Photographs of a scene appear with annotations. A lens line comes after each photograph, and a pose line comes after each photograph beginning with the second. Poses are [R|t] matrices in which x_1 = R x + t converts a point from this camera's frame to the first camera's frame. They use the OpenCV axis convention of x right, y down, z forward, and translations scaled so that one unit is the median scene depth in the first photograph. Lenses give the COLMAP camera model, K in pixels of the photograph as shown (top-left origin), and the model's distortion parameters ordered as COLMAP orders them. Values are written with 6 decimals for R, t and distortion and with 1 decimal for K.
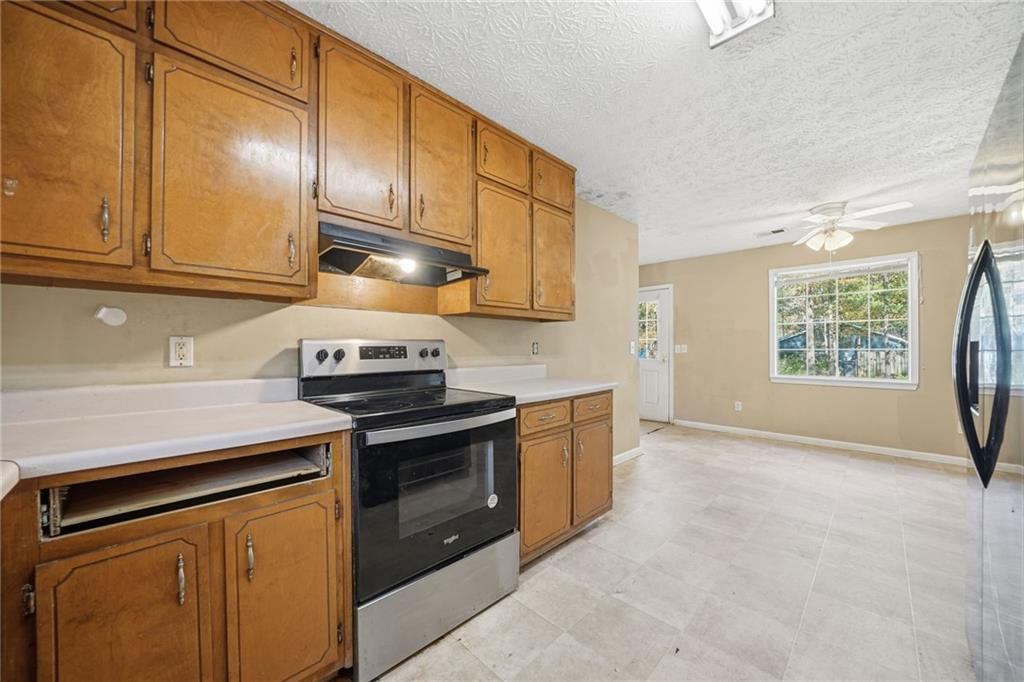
lens RADIAL K [[378.2, 0, 520.3], [0, 378.2, 348.1], [0, 0, 1]] dist [-0.011216, 0.000013]
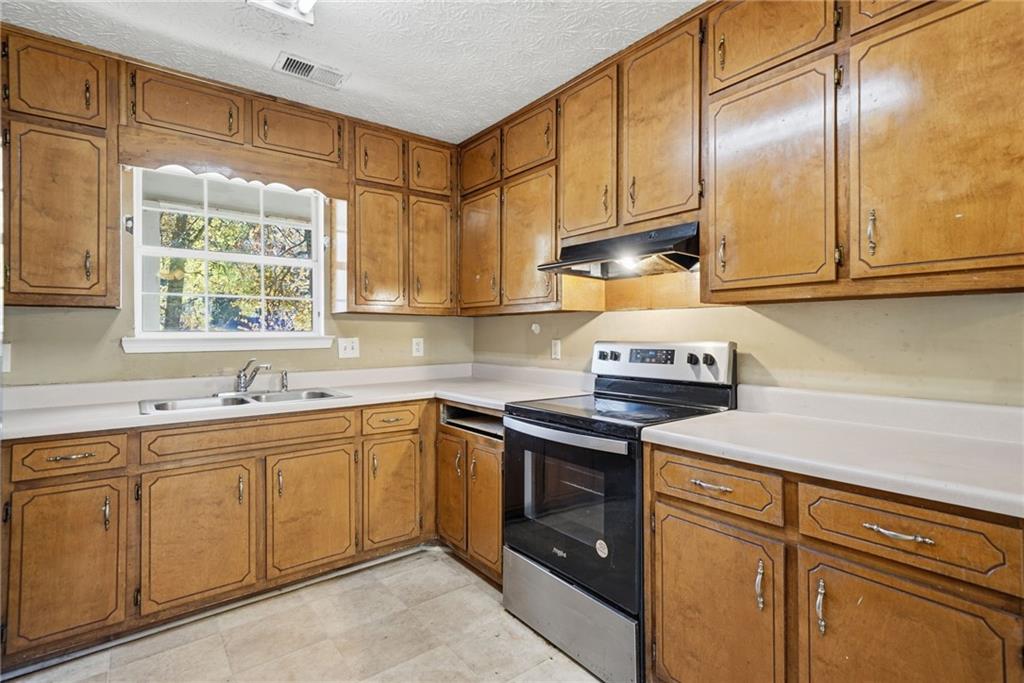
lens RADIAL K [[490.9, 0, 505.5], [0, 490.9, 330.5], [0, 0, 1]] dist [0.001661, 0.000347]
pose [[-0.143244, -0.004134, -0.989679, 0.970940], [0.001805, 0.999989, -0.004438, -0.051205], [0.989686, -0.002422, -0.143235, 0.936399]]
